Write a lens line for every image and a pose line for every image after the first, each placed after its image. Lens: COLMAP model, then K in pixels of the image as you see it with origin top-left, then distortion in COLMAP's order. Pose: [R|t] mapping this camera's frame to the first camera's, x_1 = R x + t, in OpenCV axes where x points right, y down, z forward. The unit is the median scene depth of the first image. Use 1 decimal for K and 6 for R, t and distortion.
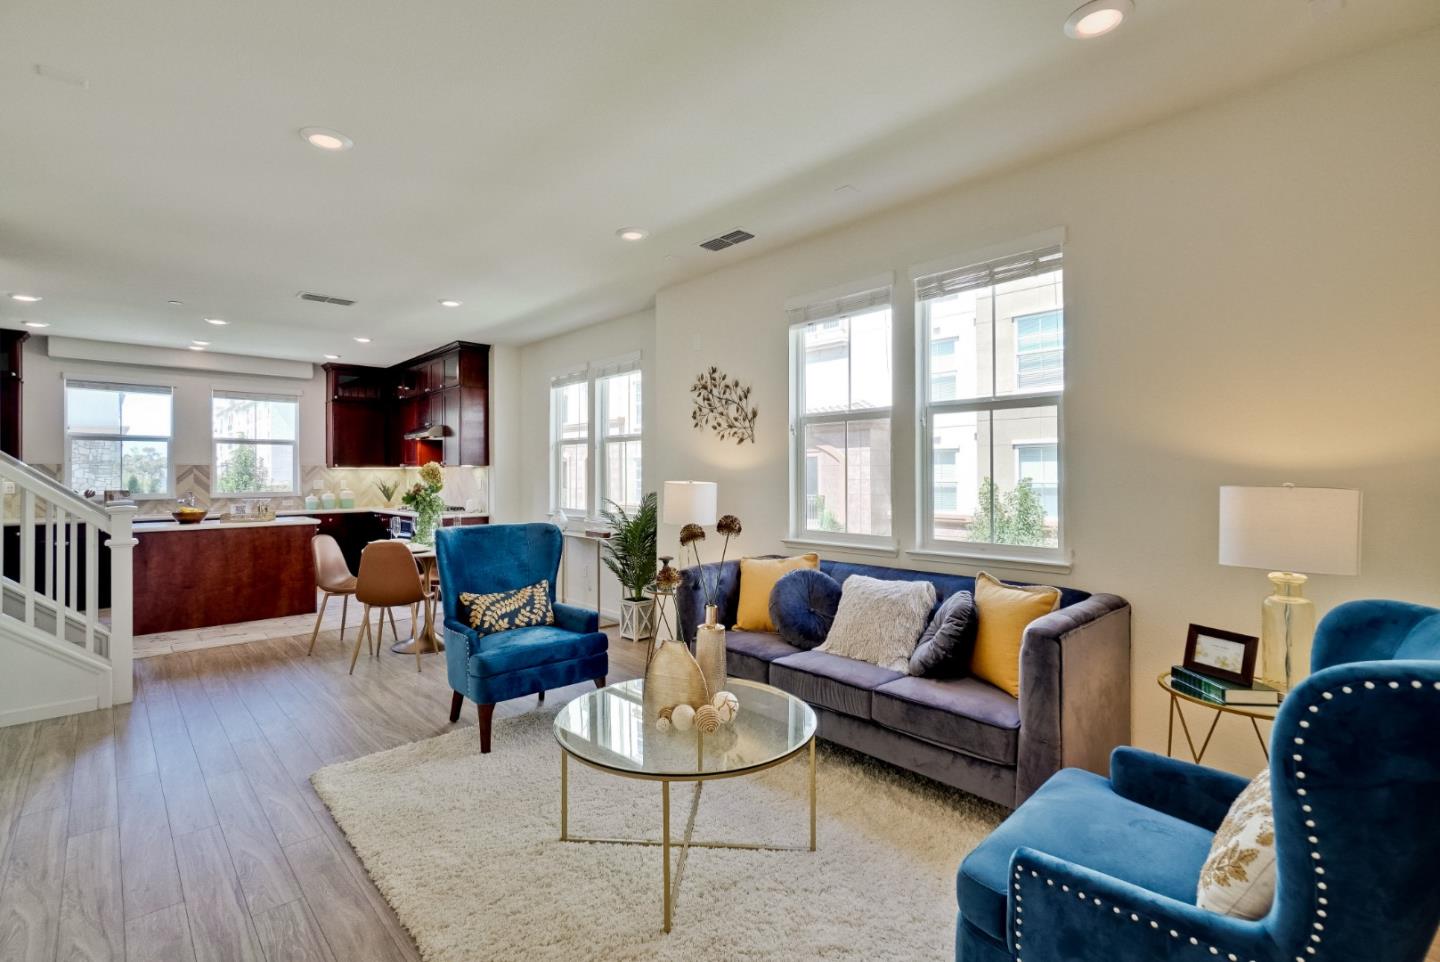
lens RADIAL K [[620.8, 0, 695.7], [0, 620.8, 472.1], [0, 0, 1]] dist [-0.006216, 0.002225]
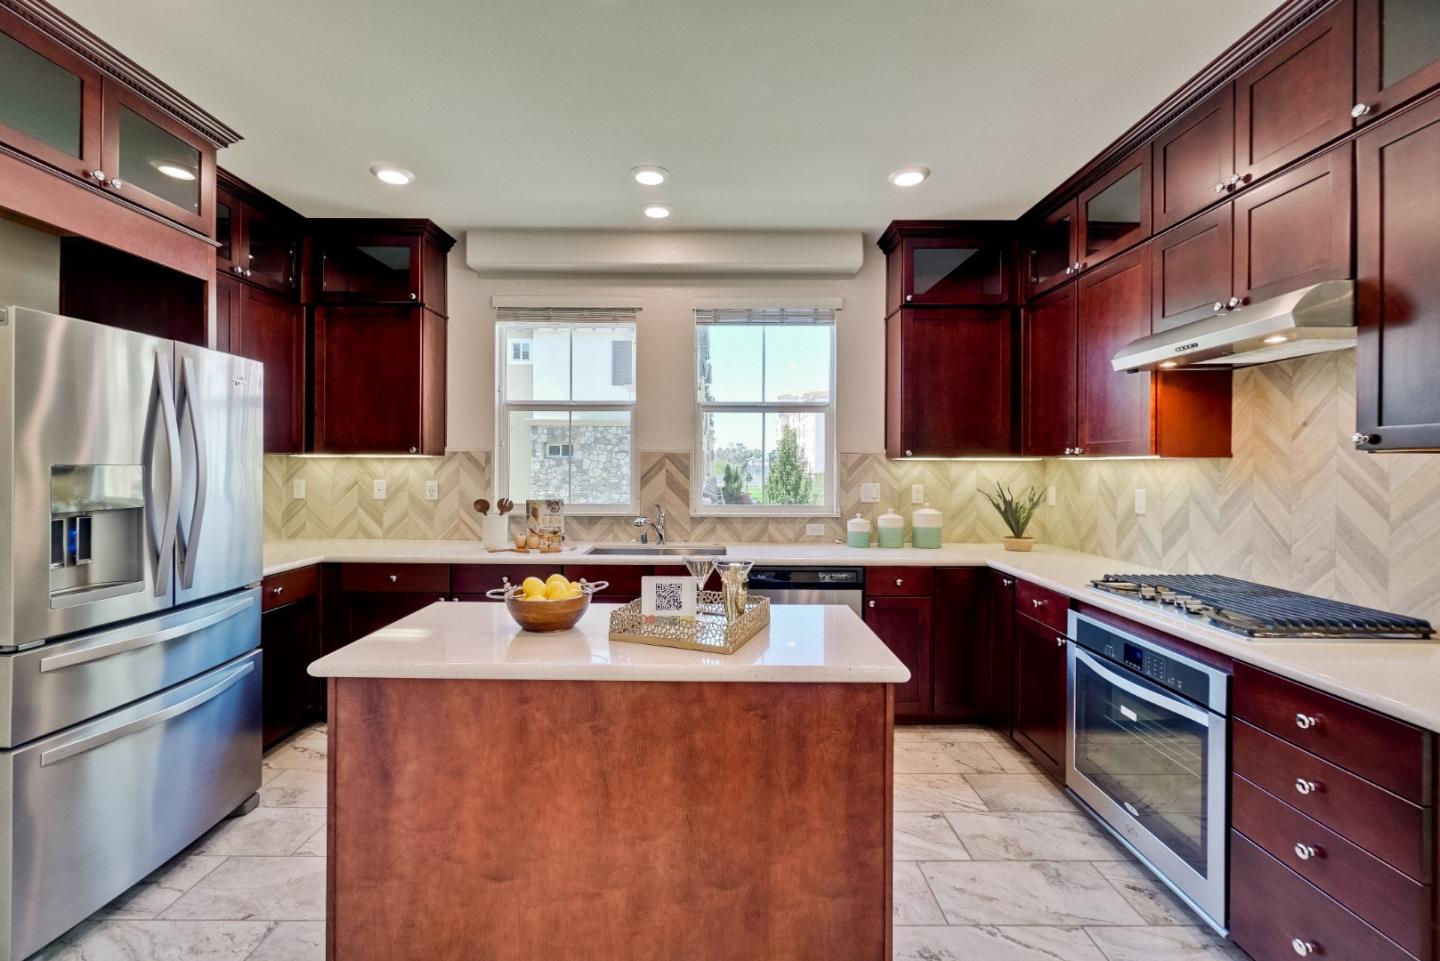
lens RADIAL K [[620.8, 0, 715.3], [0, 620.8, 469.9], [0, 0, 1]] dist [-0.006216, 0.002225]
pose [[0.724005, 0.014021, -0.689653, -0.553717], [-0.005952, 0.999883, 0.014079, -0.006037], [0.689770, -0.006088, 0.724003, 0.864713]]
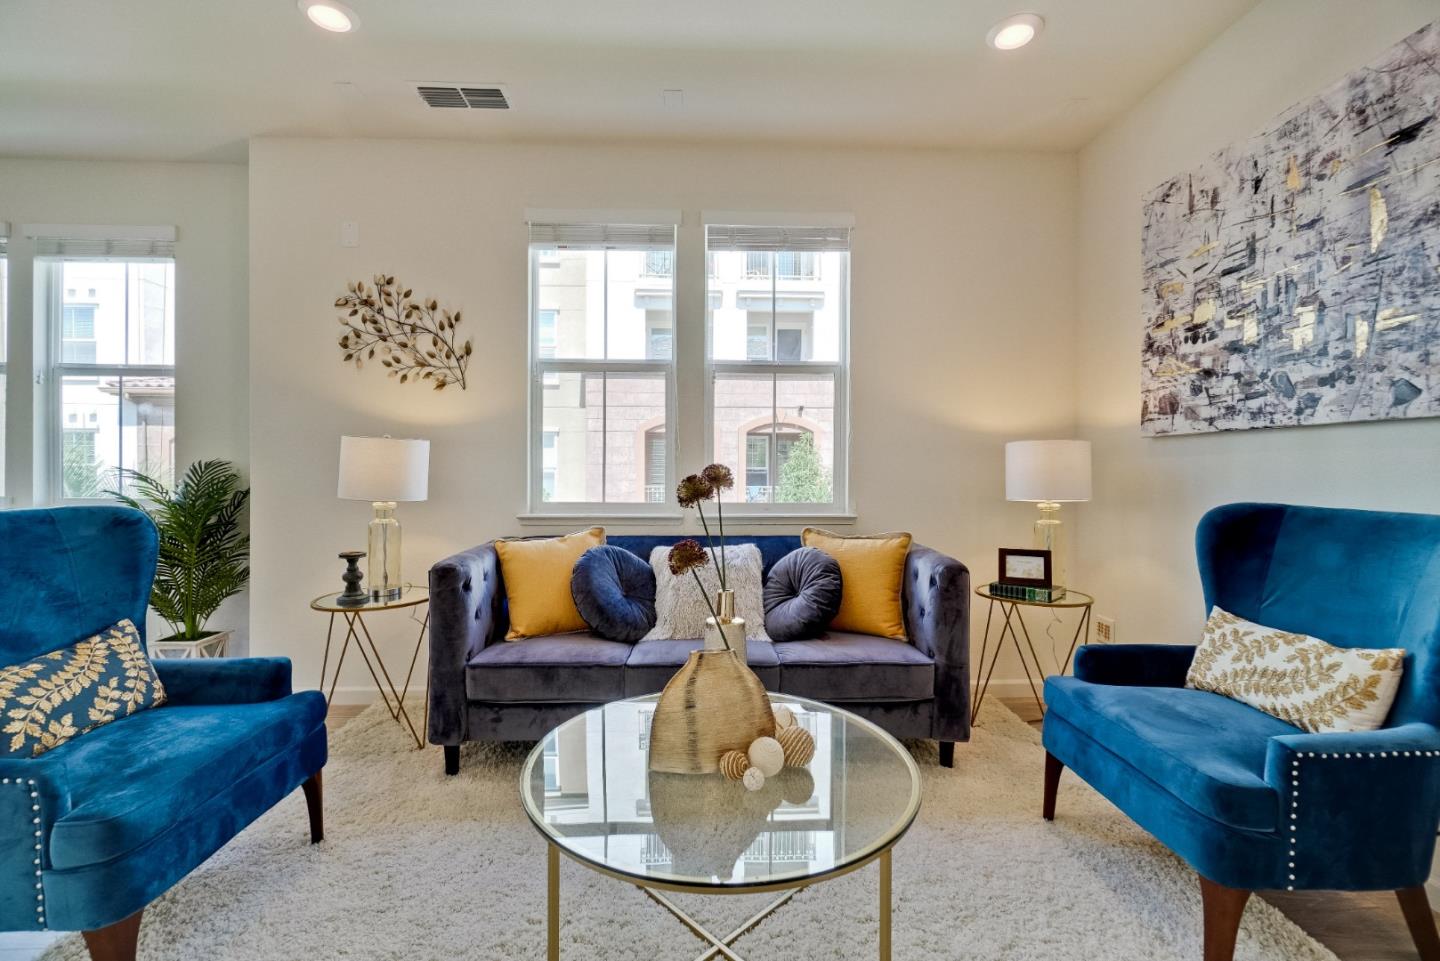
lens RADIAL K [[620.8, 0, 710.2], [0, 620.8, 469.5], [0, 0, 1]] dist [-0.006216, 0.002225]
pose [[0.663455, 0.003566, 0.748208, -0.194965], [-0.013962, 0.999874, 0.007615, 0.028451], [-0.748086, -0.015498, 0.663420, 0.210822]]
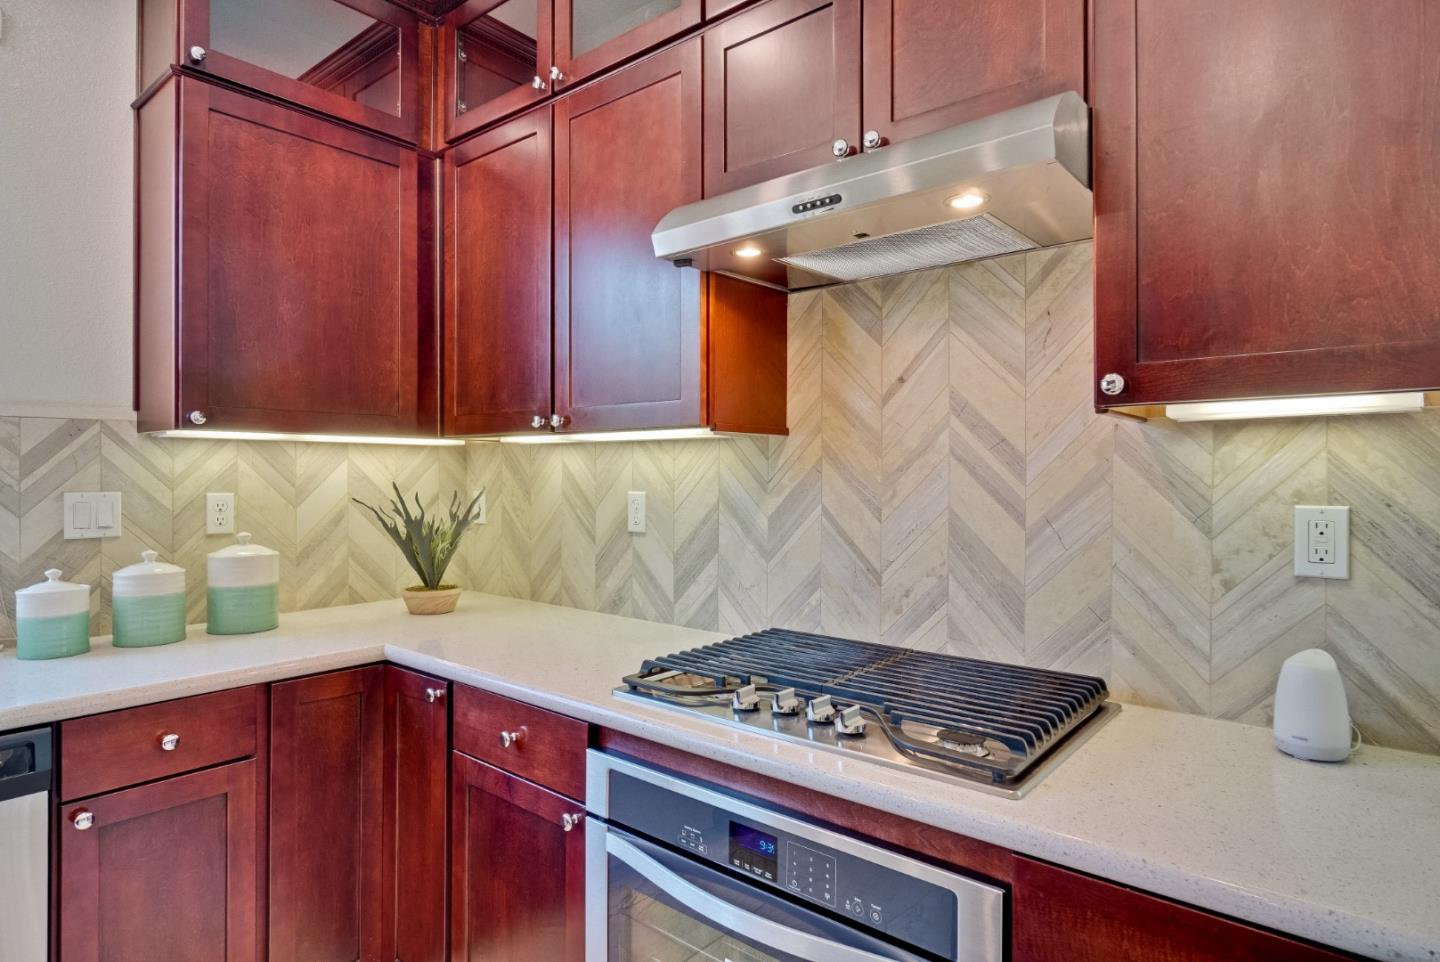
lens RADIAL K [[800.8, 0, 715.2], [0, 800.8, 476.5], [0, 0, 1]] dist [-0.011003, 0.001157]
pose [[0.993651, 0.009227, 0.112128, -0.667577], [-0.009956, 0.999933, 0.005939, 0.006222], [-0.112066, -0.007018, 0.993676, 1.100069]]
